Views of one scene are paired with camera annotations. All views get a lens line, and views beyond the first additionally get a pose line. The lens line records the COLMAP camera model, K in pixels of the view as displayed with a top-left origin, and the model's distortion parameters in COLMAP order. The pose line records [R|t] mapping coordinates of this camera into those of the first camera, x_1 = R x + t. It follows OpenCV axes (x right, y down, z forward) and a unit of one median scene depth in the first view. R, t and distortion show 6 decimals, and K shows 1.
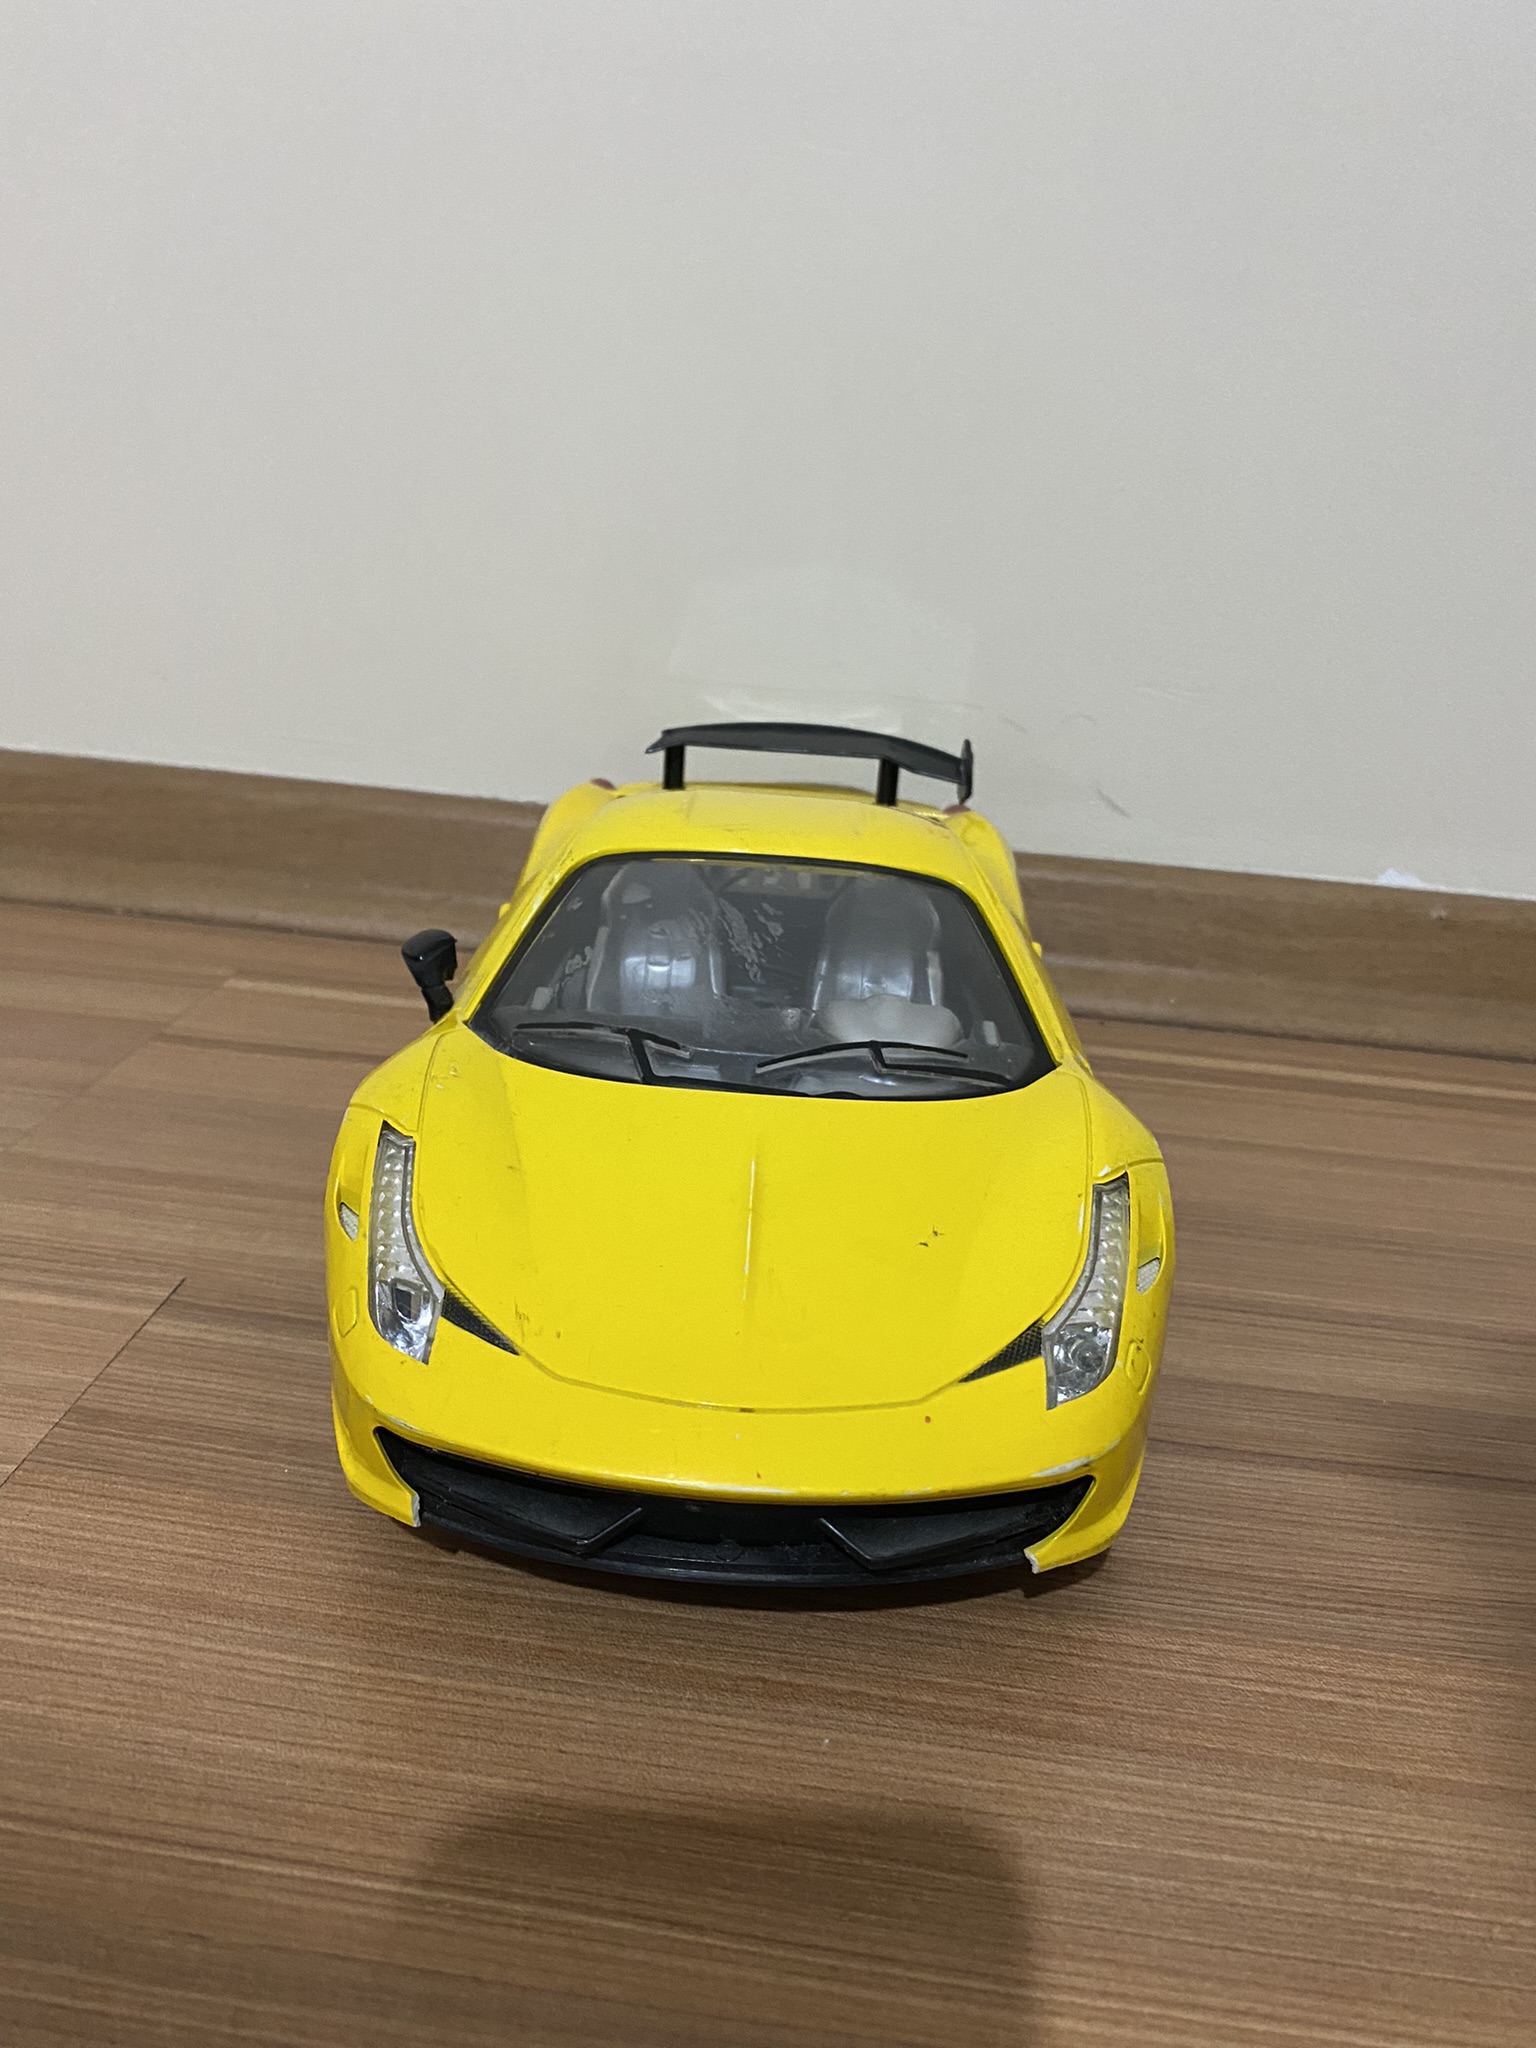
lens RADIAL K [[1599.8, 0, 759.6], [0, 1599.8, 982.8], [0, 0, 1]] dist [-0.011942, 0.010238]
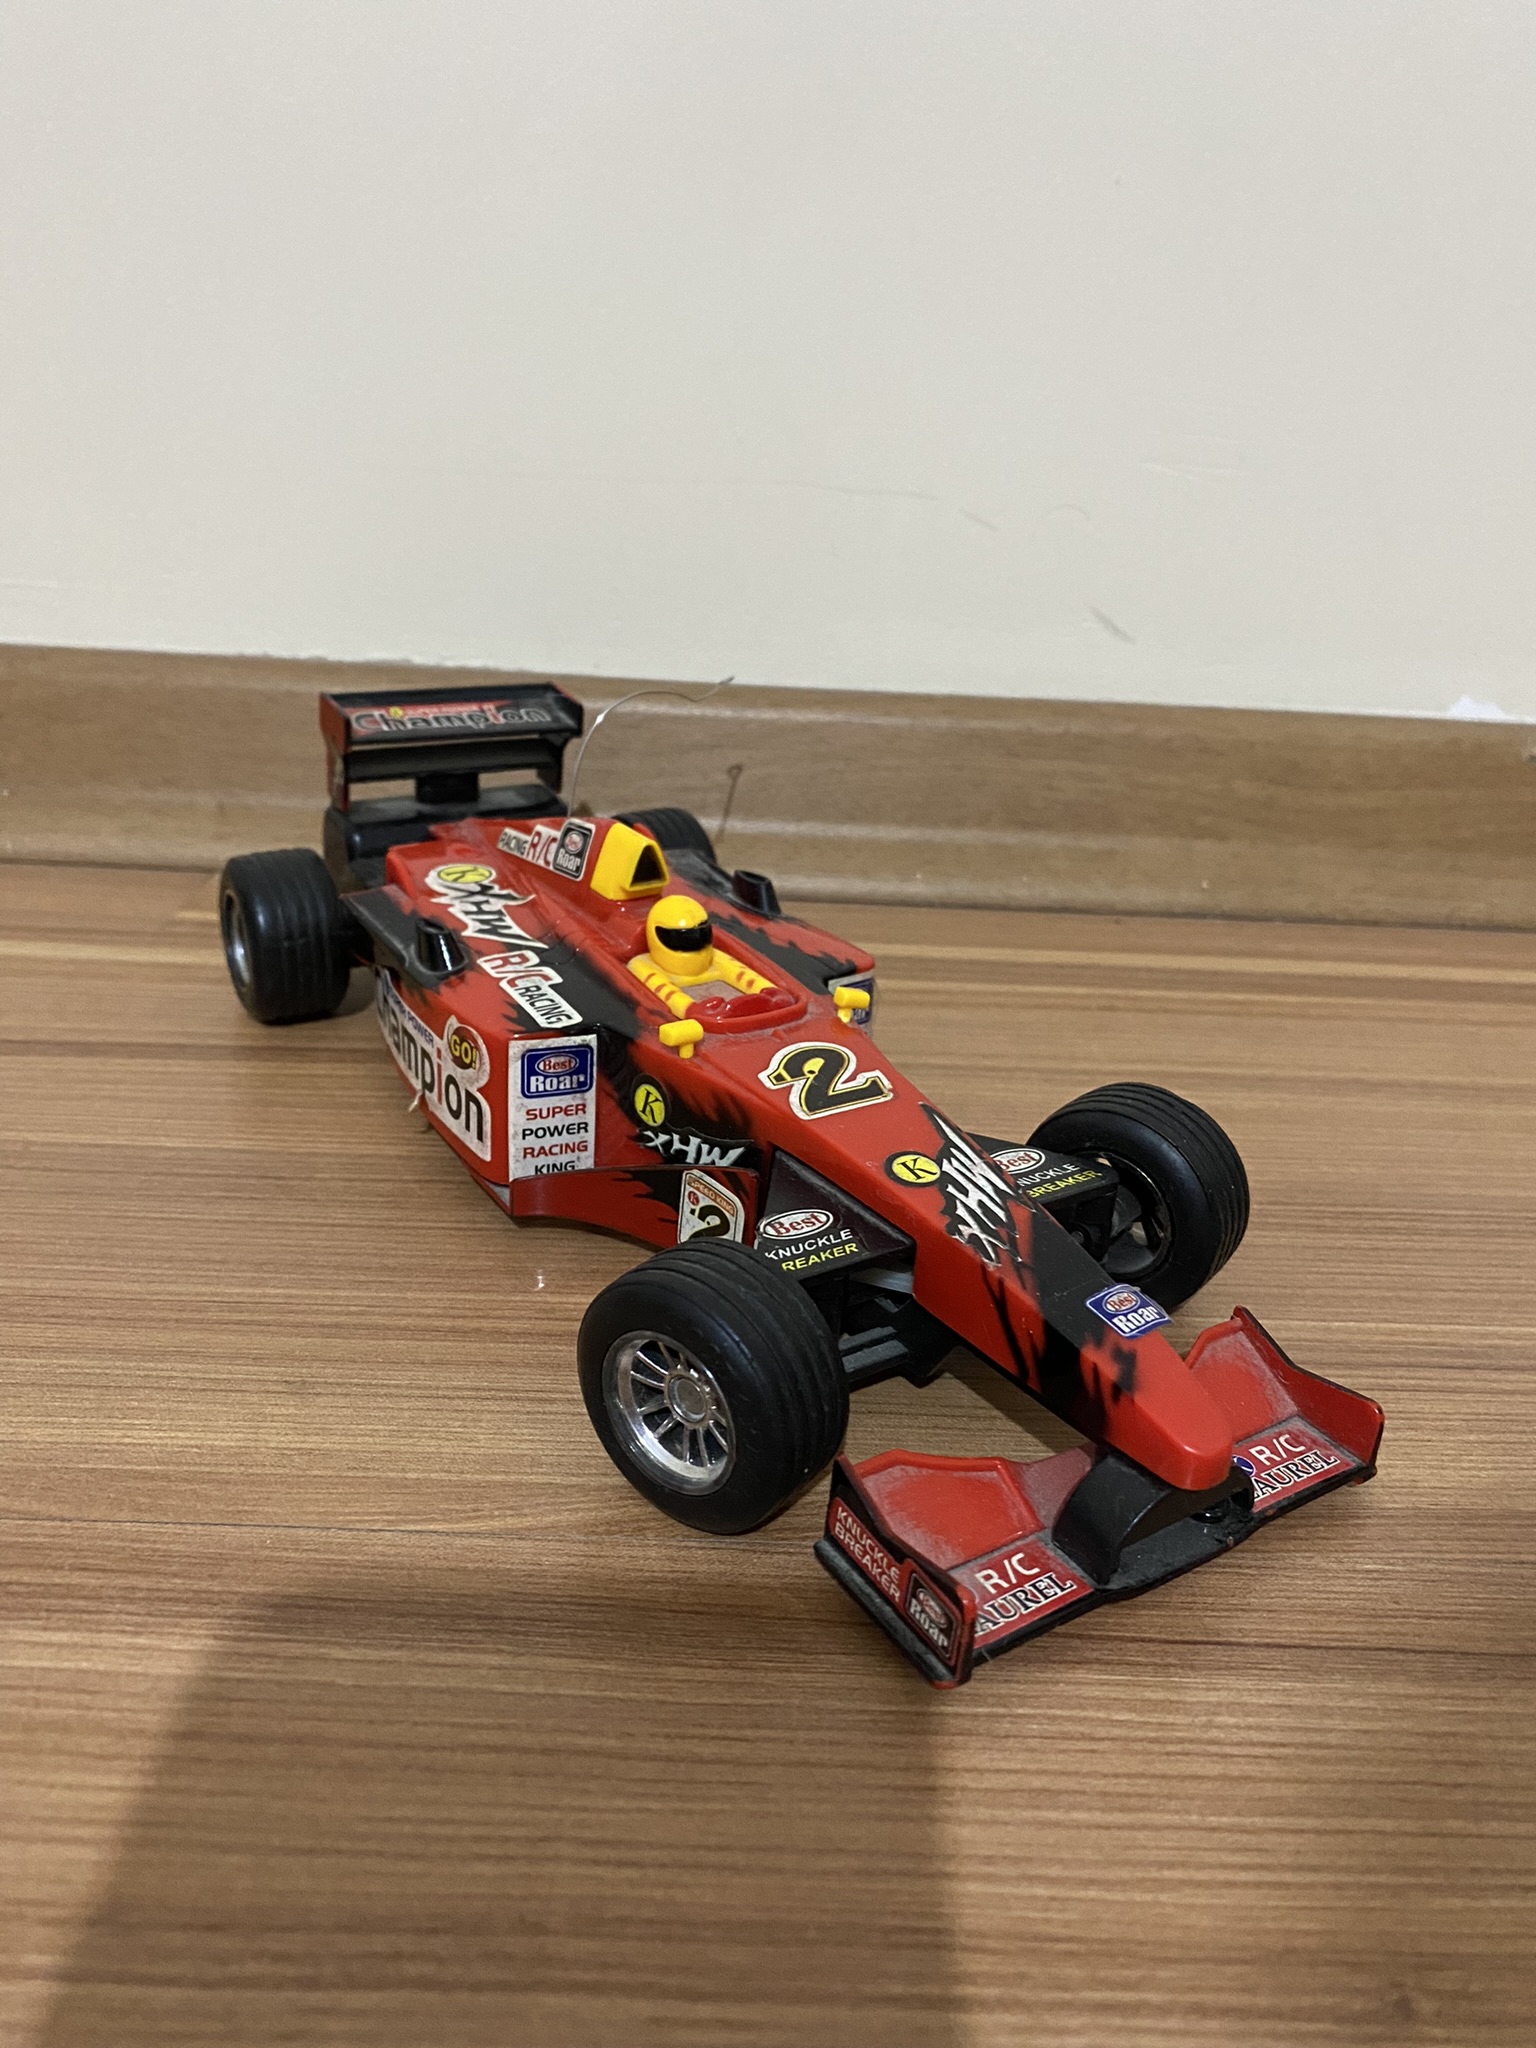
lens RADIAL K [[1599.8, 0, 795.6], [0, 1599.8, 993.8], [0, 0, 1]] dist [-0.011942, 0.010238]
pose [[0.991737, -0.066781, 0.109537, -0.036204], [0.058010, 0.994992, 0.081399, -0.018235], [-0.114424, -0.074372, 0.990644, 0.481697]]
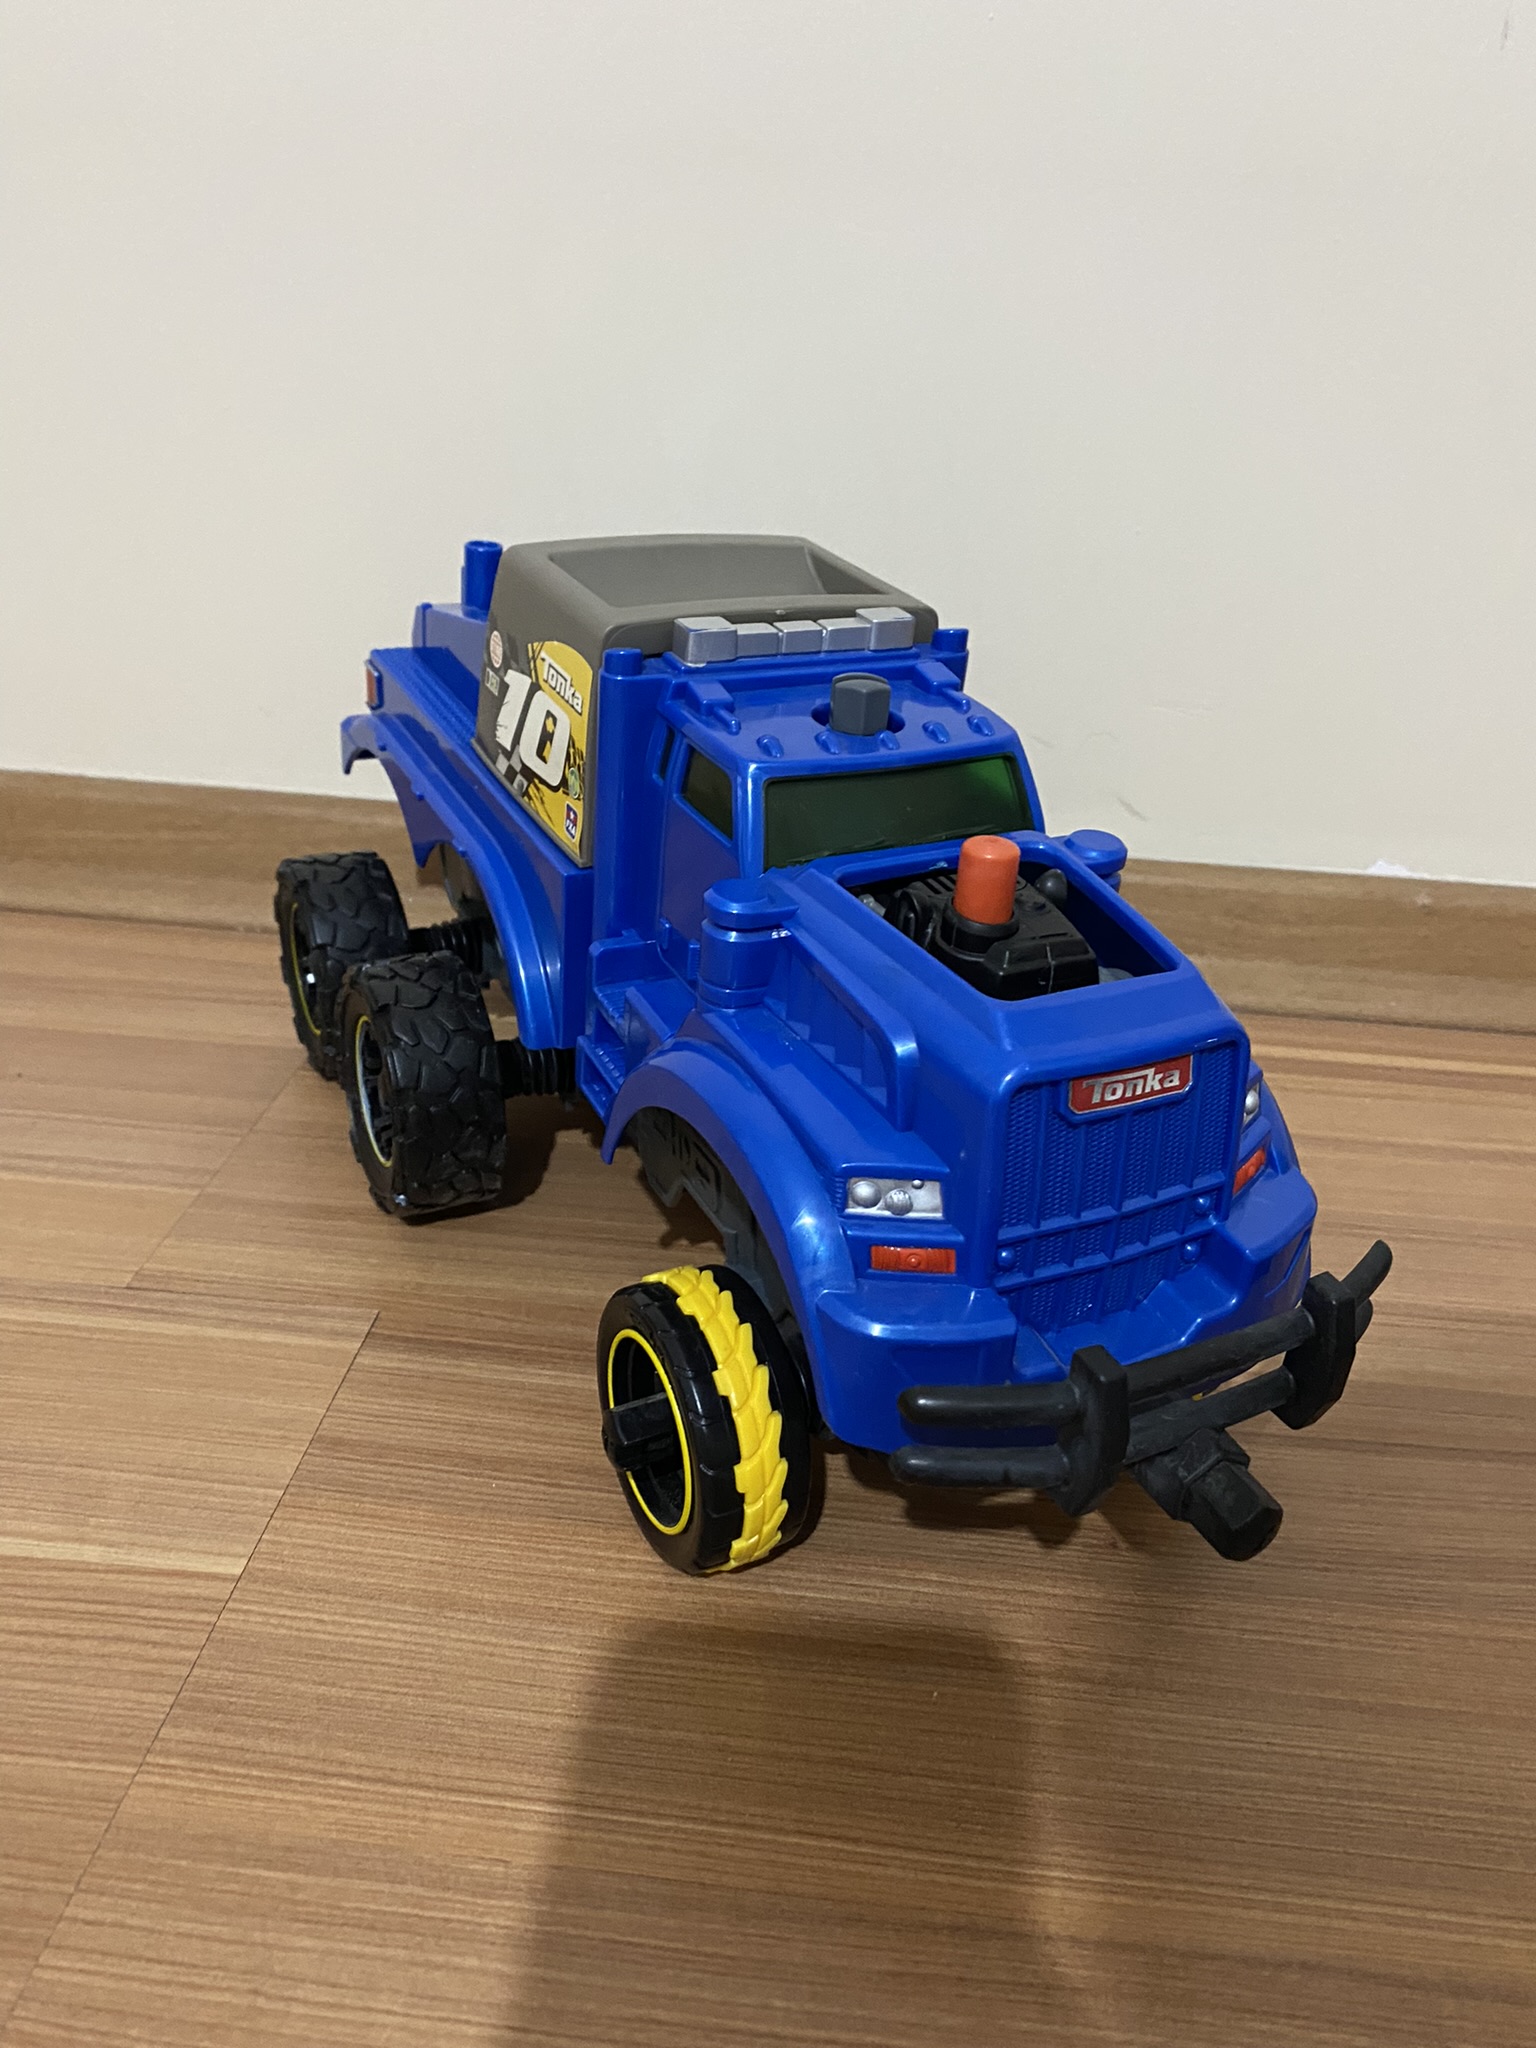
lens RADIAL K [[1599.8, 0, 782.4], [0, 1599.8, 970.7], [0, 0, 1]] dist [-0.011942, 0.010238]
pose [[0.999515, -0.030784, 0.004668, -0.057600], [0.030241, 0.995502, 0.089786, -0.196626], [-0.007411, -0.089601, 0.995950, -0.215591]]
